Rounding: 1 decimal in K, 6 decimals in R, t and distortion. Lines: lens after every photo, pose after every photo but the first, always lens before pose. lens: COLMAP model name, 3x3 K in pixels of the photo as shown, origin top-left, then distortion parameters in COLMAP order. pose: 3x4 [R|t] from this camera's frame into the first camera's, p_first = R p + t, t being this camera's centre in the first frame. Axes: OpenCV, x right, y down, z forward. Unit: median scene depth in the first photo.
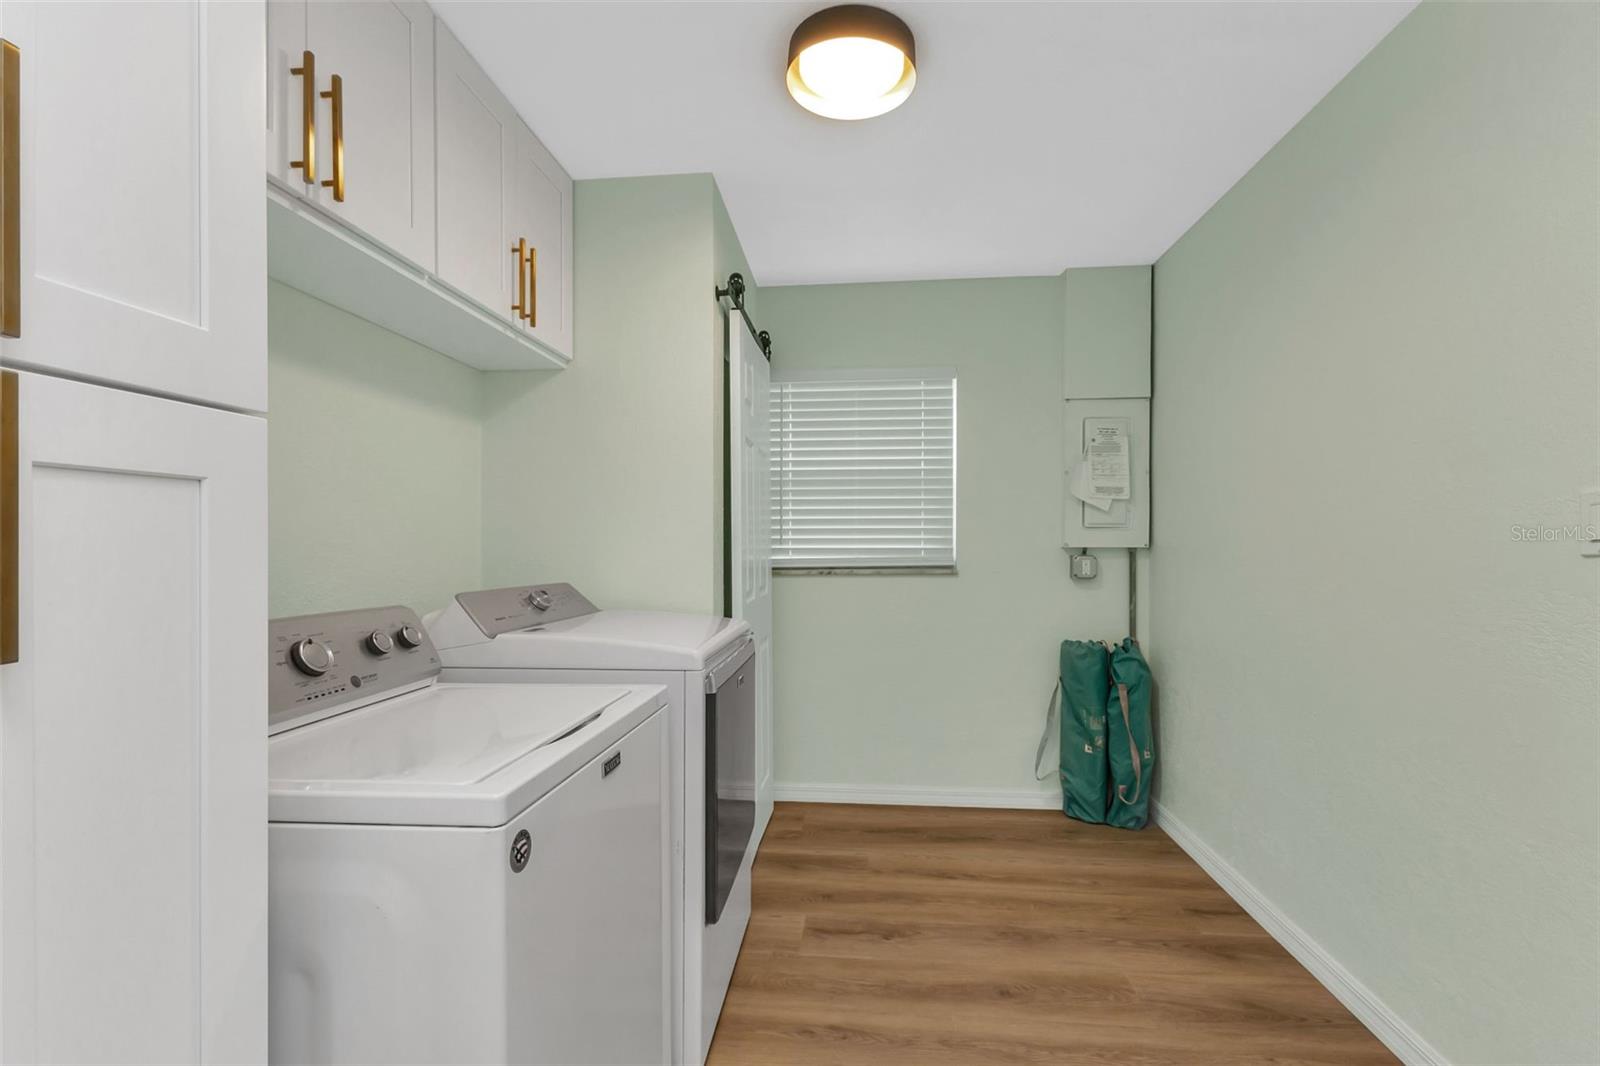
lens RADIAL K [[711.7, 0, 787.1], [0, 711.7, 530.1], [0, 0, 1]] dist [0.010944, 0.002122]
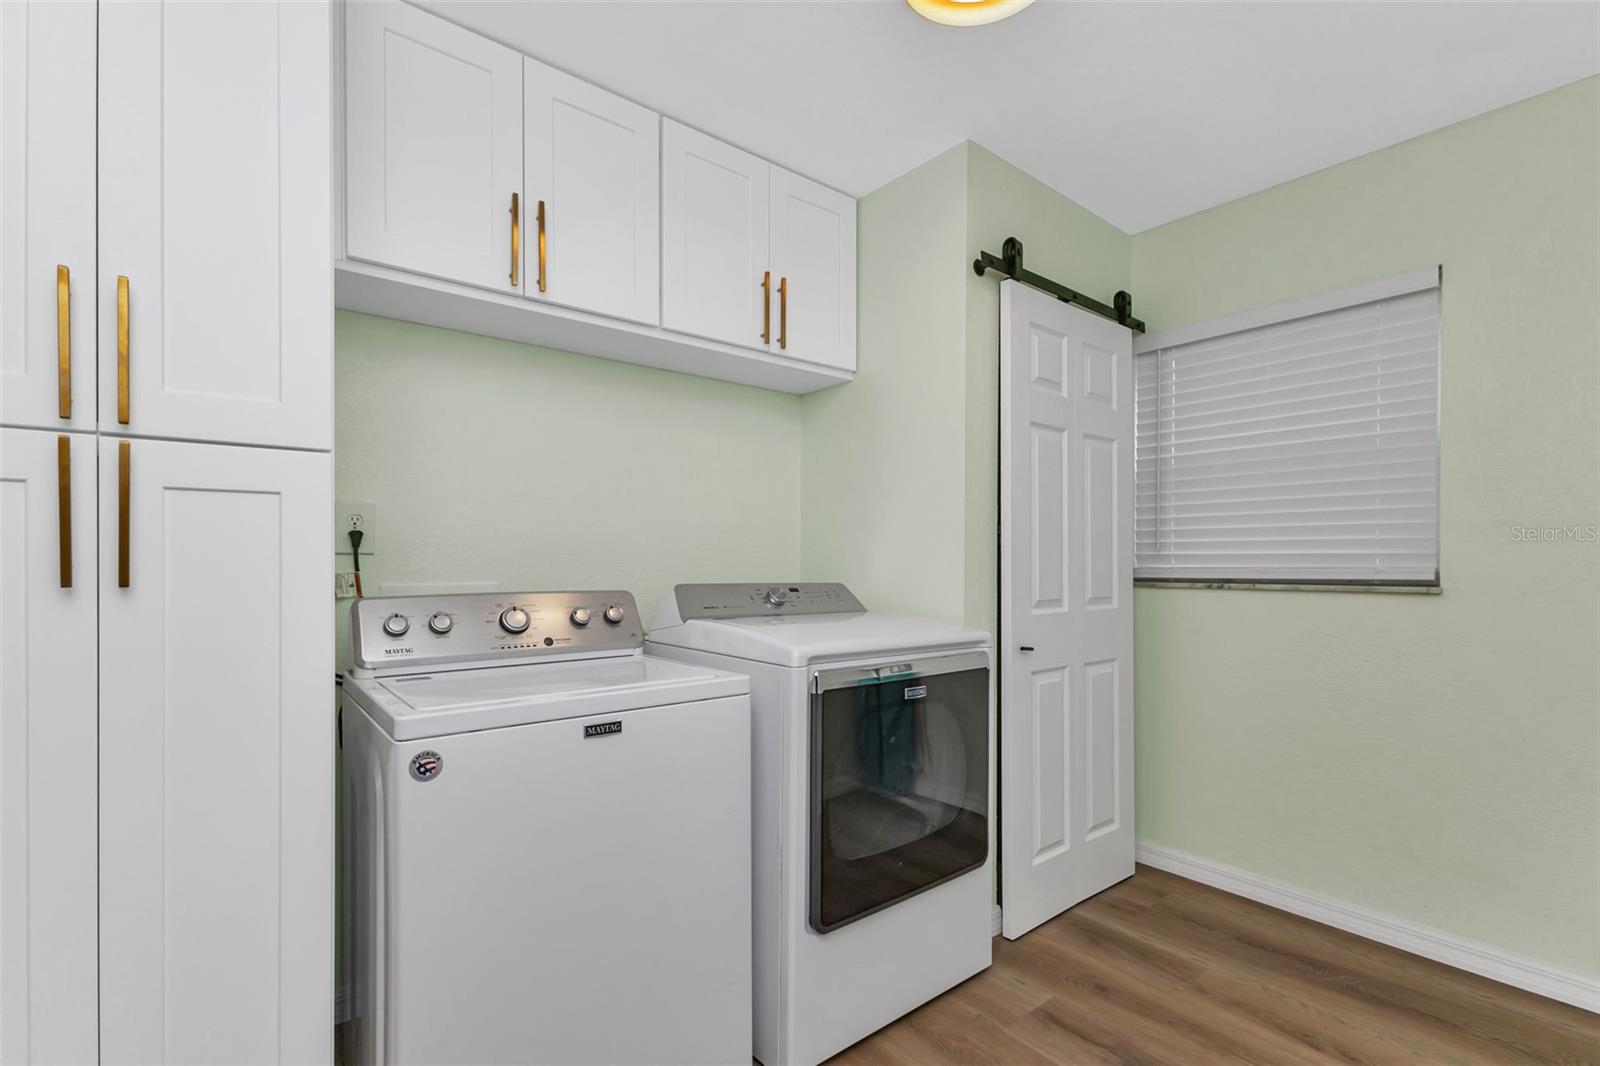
lens RADIAL K [[711.7, 0, 802.6], [0, 711.7, 543.5], [0, 0, 1]] dist [0.010944, 0.002122]
pose [[0.717402, -0.011400, -0.696566, 0.341092], [0.009554, 0.999933, -0.006525, 0.019243], [0.696594, -0.001974, 0.717463, 0.179955]]
